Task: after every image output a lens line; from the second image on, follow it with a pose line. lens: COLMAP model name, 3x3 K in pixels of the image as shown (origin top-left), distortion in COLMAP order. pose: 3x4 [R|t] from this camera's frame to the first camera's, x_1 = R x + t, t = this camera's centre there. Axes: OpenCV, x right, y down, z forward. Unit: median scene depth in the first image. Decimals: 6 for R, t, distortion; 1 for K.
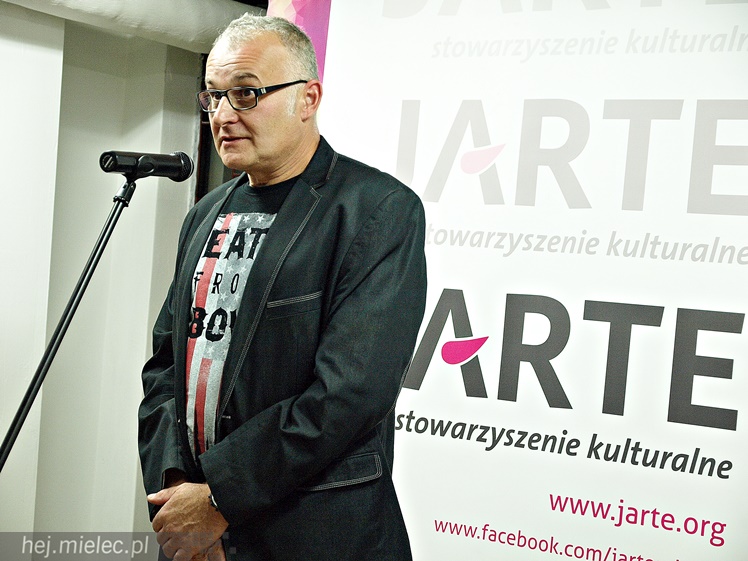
lens RADIAL K [[1424.2, 0, 375.8], [0, 1424.2, 286.8], [0, 0, 1]] dist [0.012204, 0.000000]
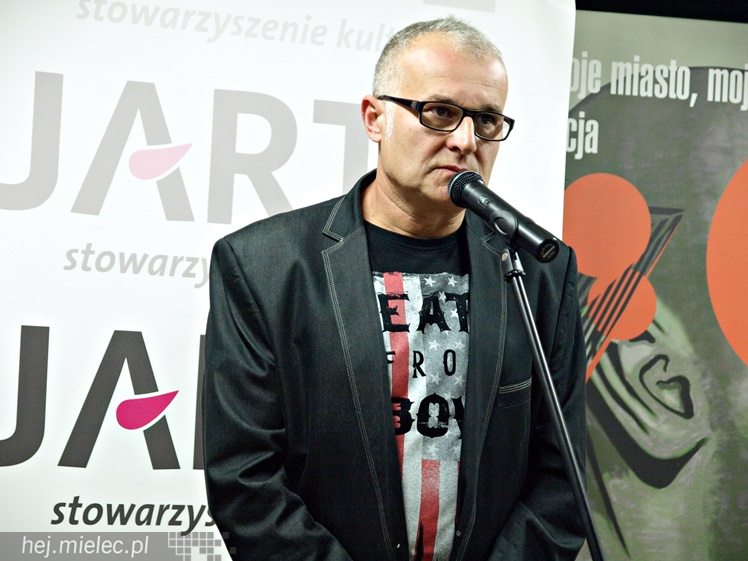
lens RADIAL K [[2101.2, 0, 372.6], [0, 2101.2, 282.3], [0, 0, 1]] dist [-0.103919, 0.000000]
pose [[0.540128, -0.029132, 0.841079, -0.829081], [-0.006665, 0.999221, 0.038889, -0.069717], [-0.841557, -0.026611, 0.539513, 0.292422]]
